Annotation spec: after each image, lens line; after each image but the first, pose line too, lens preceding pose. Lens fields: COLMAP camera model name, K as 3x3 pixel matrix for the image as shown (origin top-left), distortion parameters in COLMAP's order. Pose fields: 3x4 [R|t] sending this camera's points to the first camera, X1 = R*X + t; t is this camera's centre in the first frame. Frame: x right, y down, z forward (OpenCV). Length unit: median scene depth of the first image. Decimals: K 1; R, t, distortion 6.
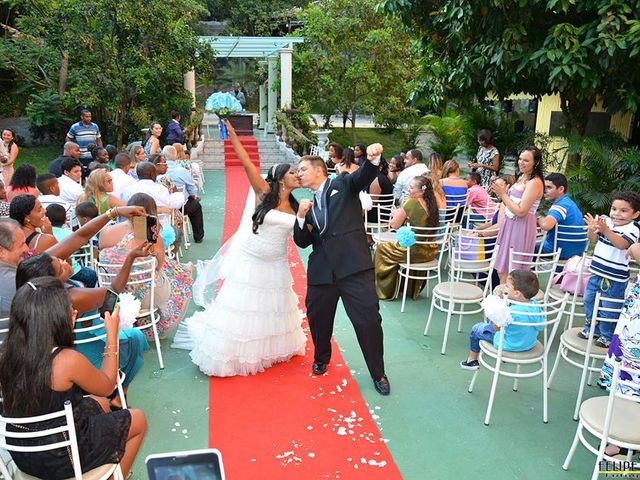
lens RADIAL K [[594.3, 0, 320.0], [0, 594.3, 240.0], [0, 0, 1]] dist [0.008287, 0.000562]
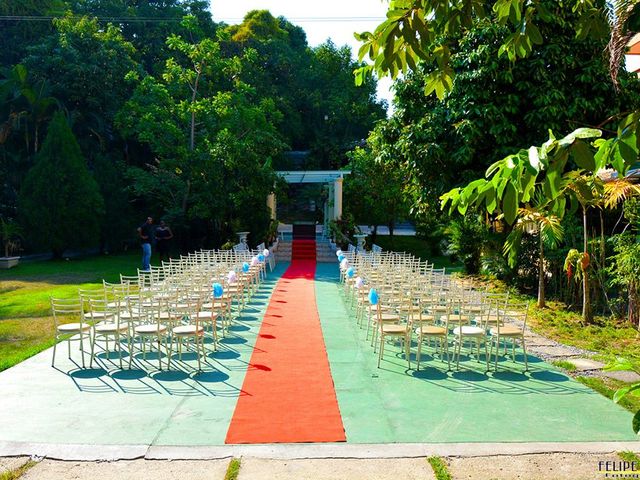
lens RADIAL K [[594.3, 0, 320.0], [0, 594.3, 240.0], [0, 0, 1]] dist [0.008287, 0.000562]
pose [[0.990069, 0.005285, -0.140483, 0.099169], [-0.031645, 0.982024, -0.186082, 0.085817], [0.136974, 0.188680, 0.972439, -0.349074]]
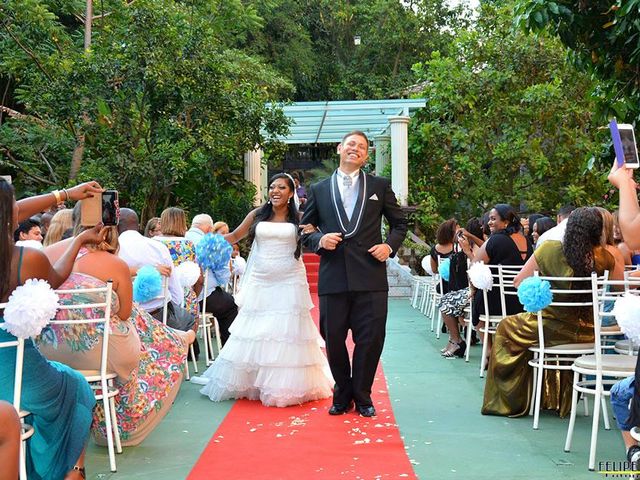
lens RADIAL K [[953.3, 0, 317.8], [0, 953.3, 221.4], [0, 0, 1]] dist [0.021719, 0.073106]
pose [[0.985992, -0.026043, -0.164747, 0.025855], [-0.014749, 0.970252, -0.241647, 0.046155], [0.166139, 0.240692, 0.956277, 0.005257]]
